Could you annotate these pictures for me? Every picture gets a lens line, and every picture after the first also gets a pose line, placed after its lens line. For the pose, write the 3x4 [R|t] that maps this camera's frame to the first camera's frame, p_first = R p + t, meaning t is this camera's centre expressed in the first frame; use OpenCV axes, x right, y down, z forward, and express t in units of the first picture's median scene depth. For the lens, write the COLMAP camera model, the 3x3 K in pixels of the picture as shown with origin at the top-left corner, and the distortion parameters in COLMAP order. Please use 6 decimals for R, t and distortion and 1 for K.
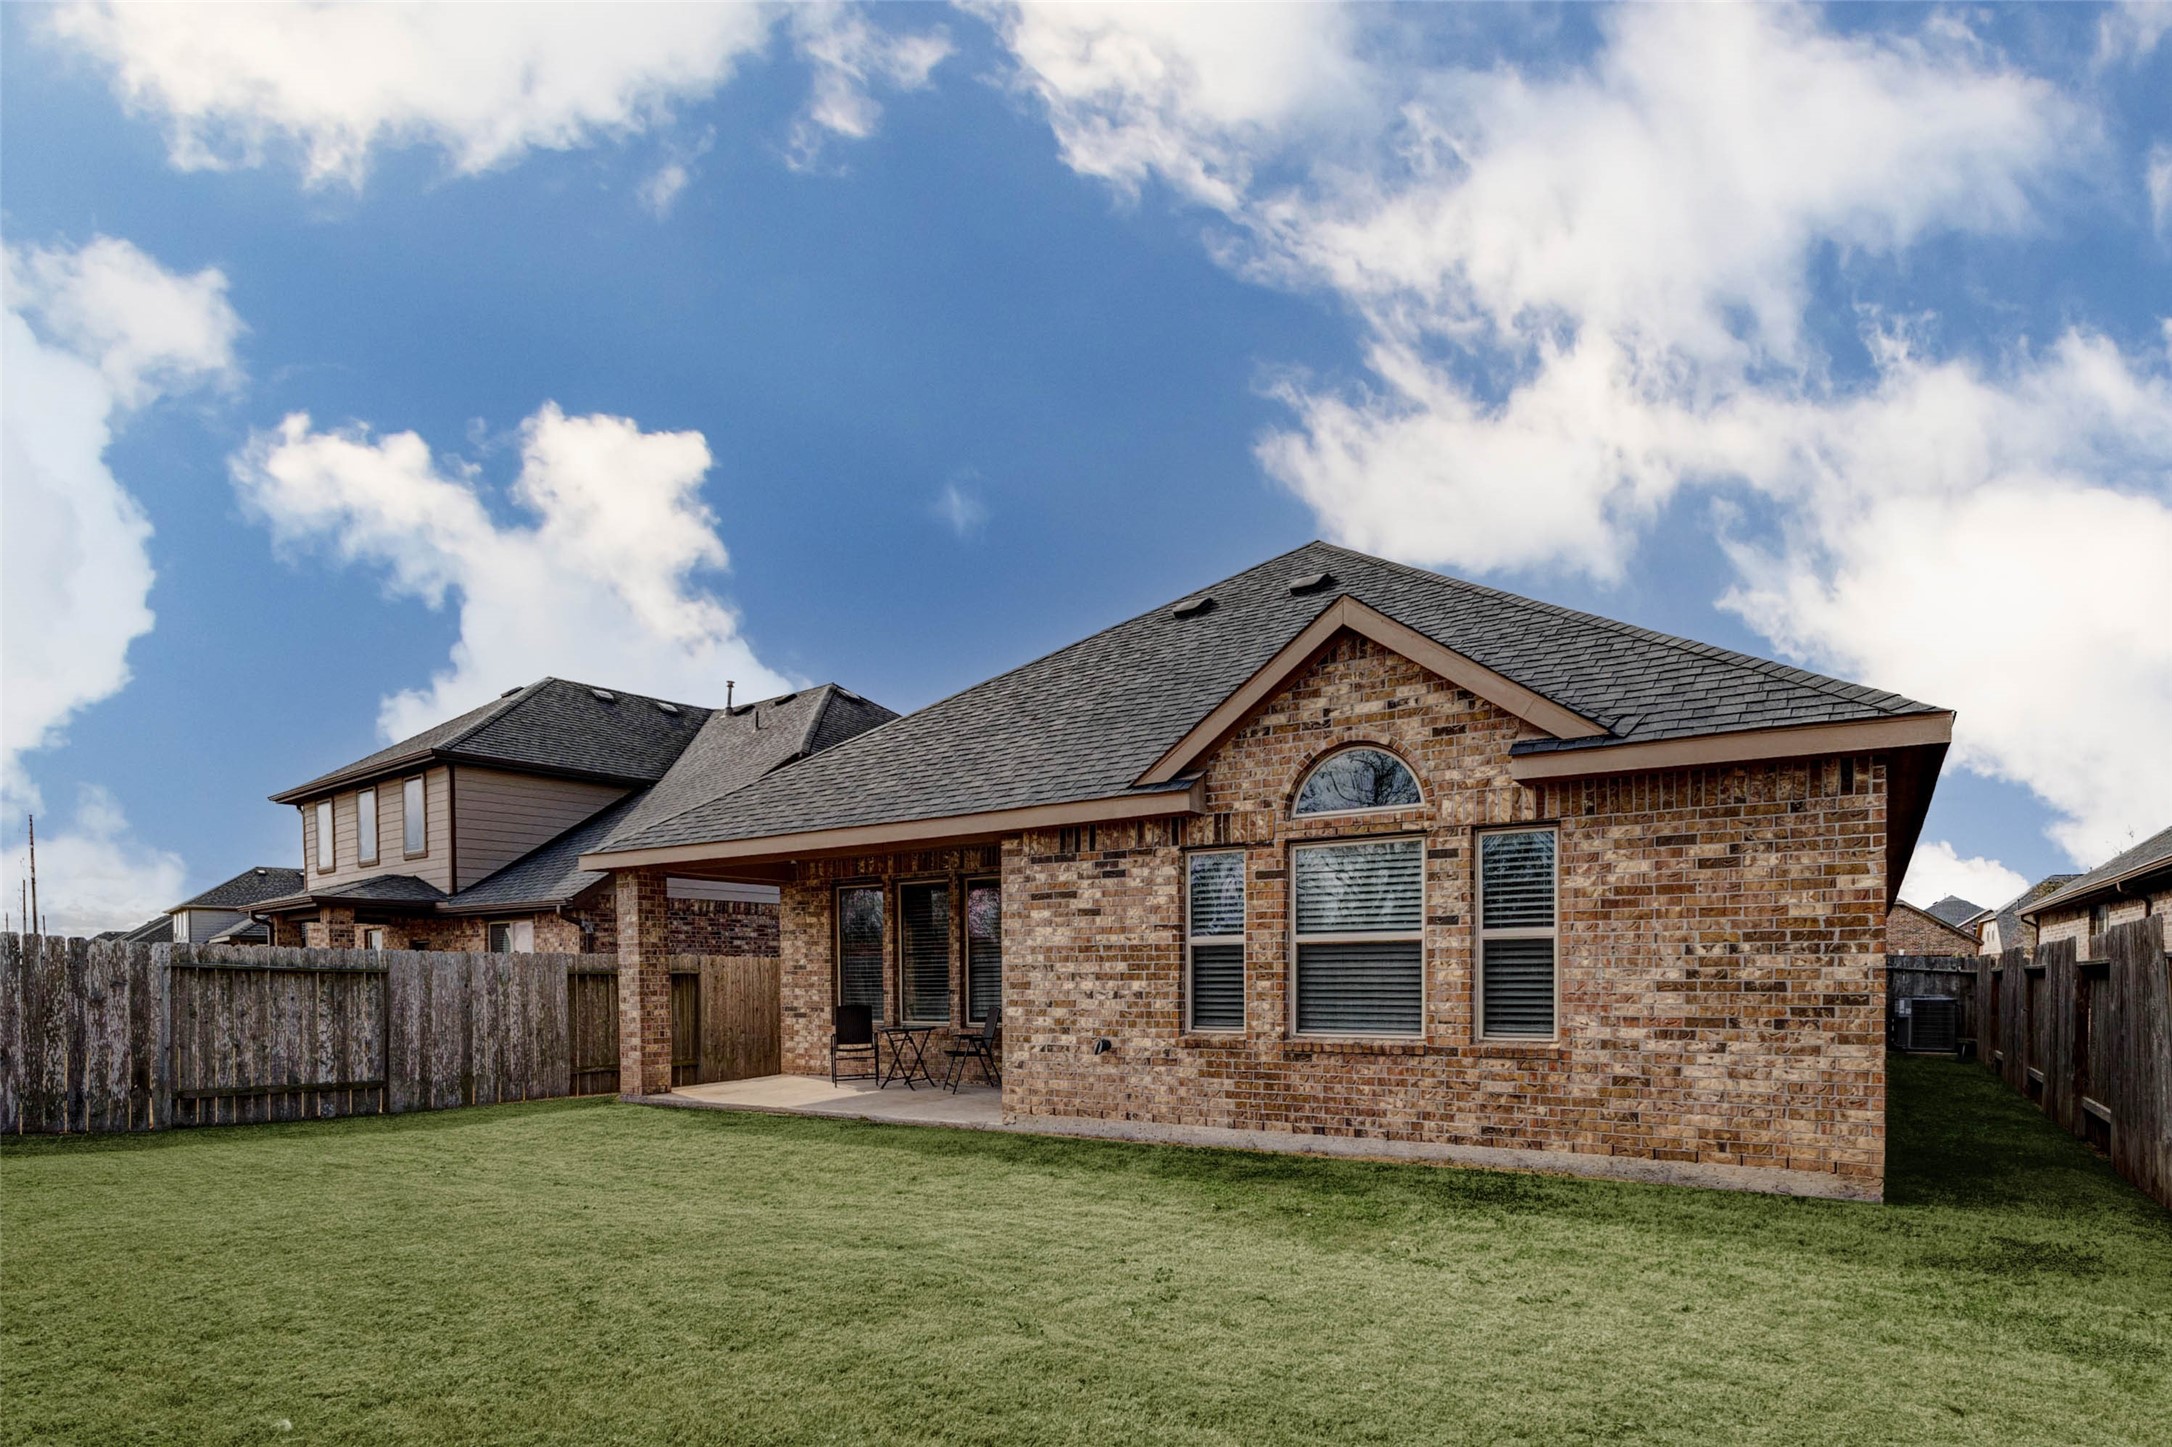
lens RADIAL K [[1191.2, 0, 1086.3], [0, 1191.2, 725.8], [0, 0, 1]] dist [0.006284, -0.001160]
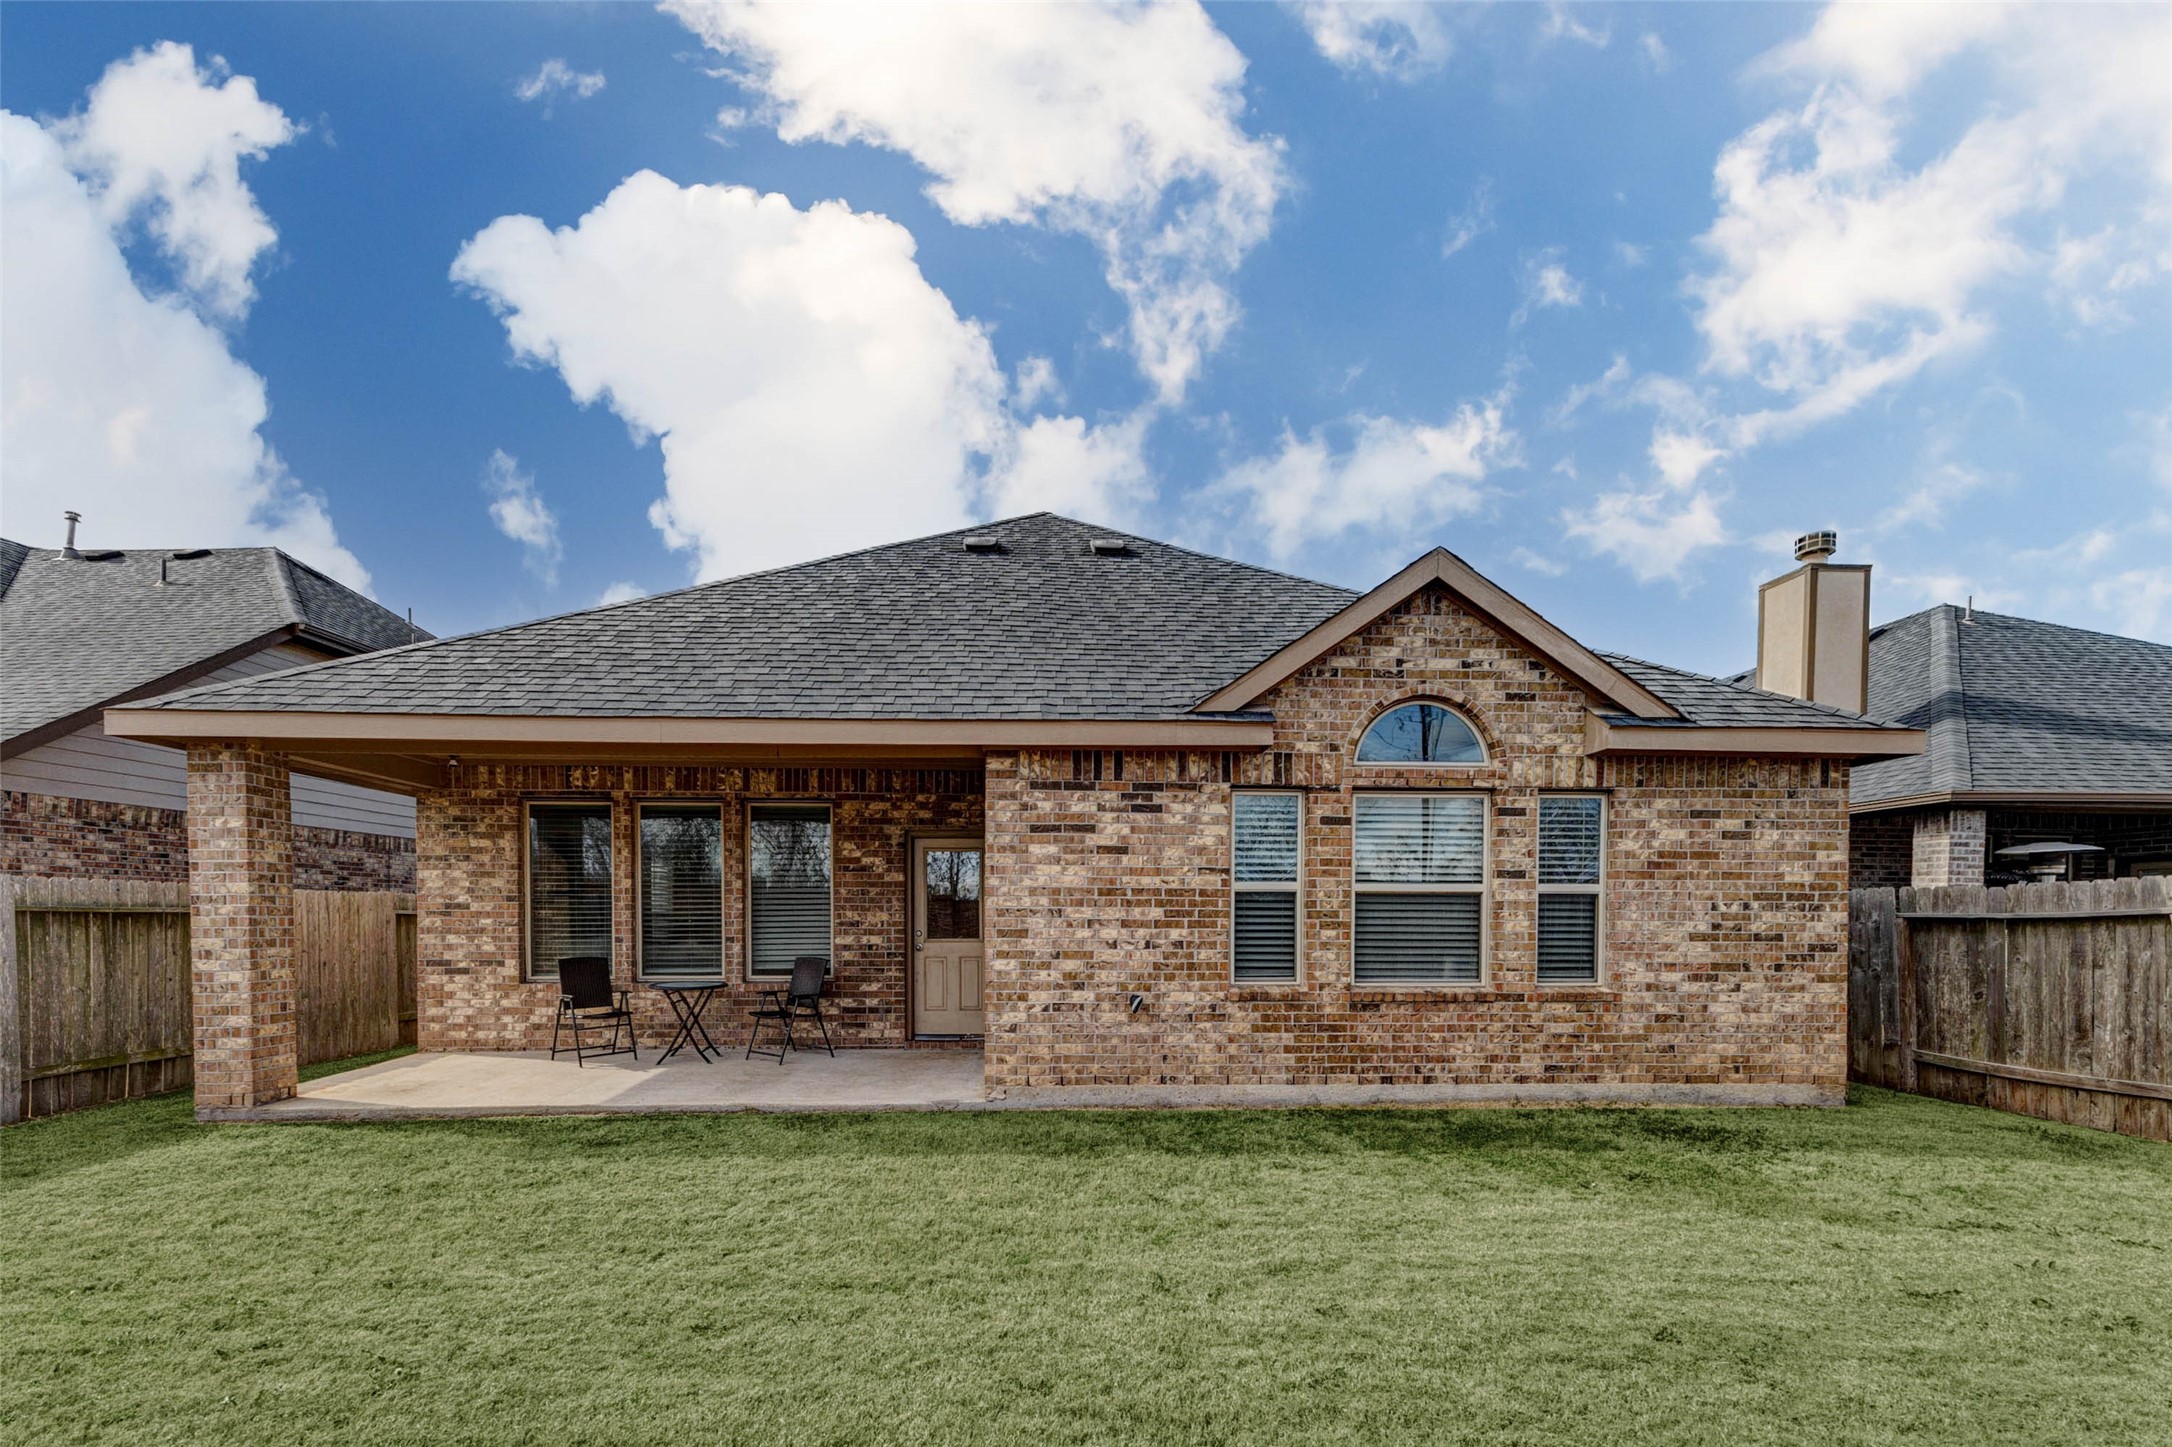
lens RADIAL K [[962.8, 0, 1084.2], [0, 962.8, 784.2], [0, 0, 1]] dist [0.010200, -0.000320]
pose [[0.799914, 0.093089, 0.592850, -0.461868], [-0.131686, 0.991046, 0.022066, 0.103066], [-0.585488, -0.095721, 0.805010, 0.485105]]
